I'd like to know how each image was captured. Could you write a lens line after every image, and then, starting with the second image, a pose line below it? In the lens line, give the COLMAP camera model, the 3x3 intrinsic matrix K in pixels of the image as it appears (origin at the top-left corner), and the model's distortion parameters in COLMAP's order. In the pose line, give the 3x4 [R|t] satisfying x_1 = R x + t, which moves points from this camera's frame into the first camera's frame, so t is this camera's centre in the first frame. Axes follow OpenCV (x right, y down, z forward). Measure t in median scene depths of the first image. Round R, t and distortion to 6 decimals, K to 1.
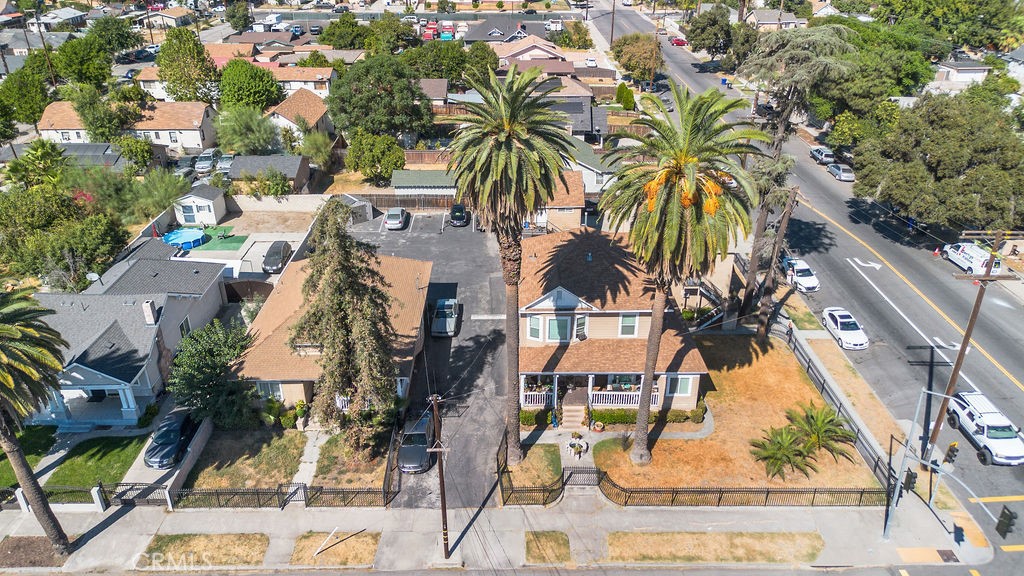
lens RADIAL K [[725.0, 0, 510.2], [0, 725.0, 282.9], [0, 0, 1]] dist [0.068031, -0.063689]
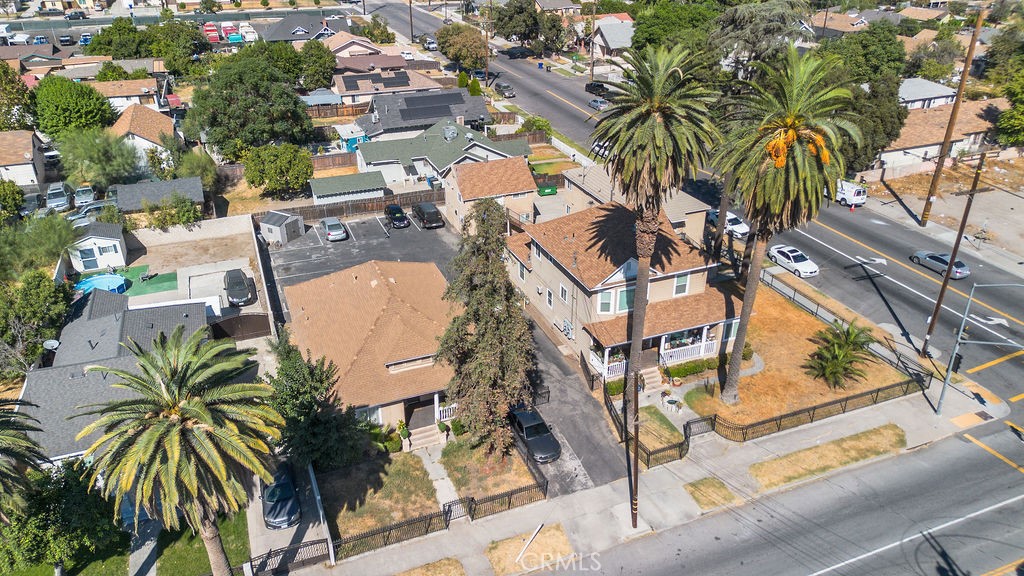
lens RADIAL K [[725.0, 0, 508.9], [0, 725.0, 286.3], [0, 0, 1]] dist [0.068031, -0.063689]
pose [[0.931322, -0.170266, 0.321947, -0.345477], [0.166949, 0.985229, 0.038105, -0.018481], [-0.323679, 0.018261, 0.945991, 0.049755]]
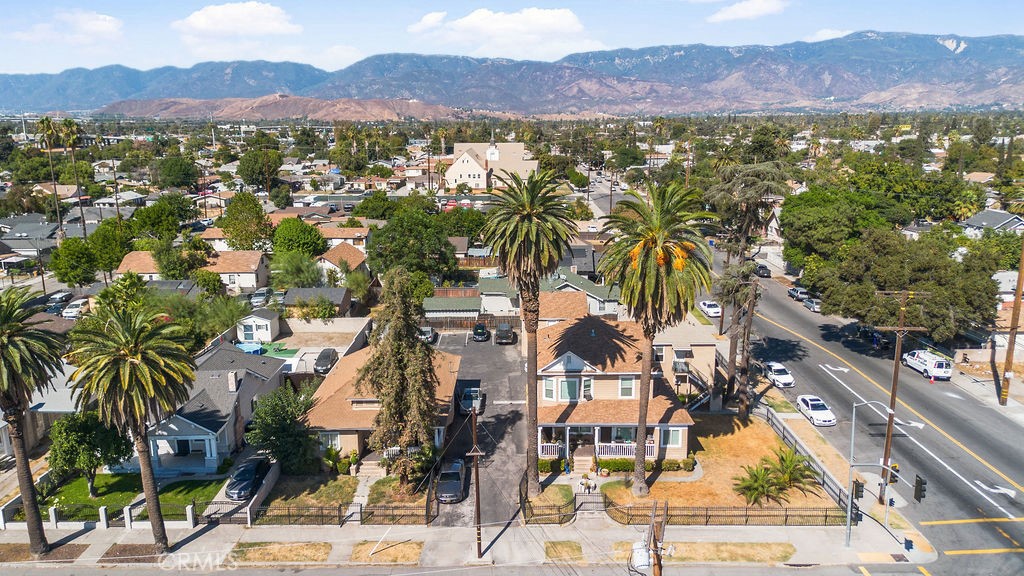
lens RADIAL K [[725.0, 0, 512.4], [0, 725.0, 283.6], [0, 0, 1]] dist [0.068031, -0.063689]
pose [[0.999963, -0.003471, -0.007904, -0.014125], [0.001387, 0.968315, -0.249729, 0.157195], [0.008520, 0.249709, 0.968283, -0.178884]]
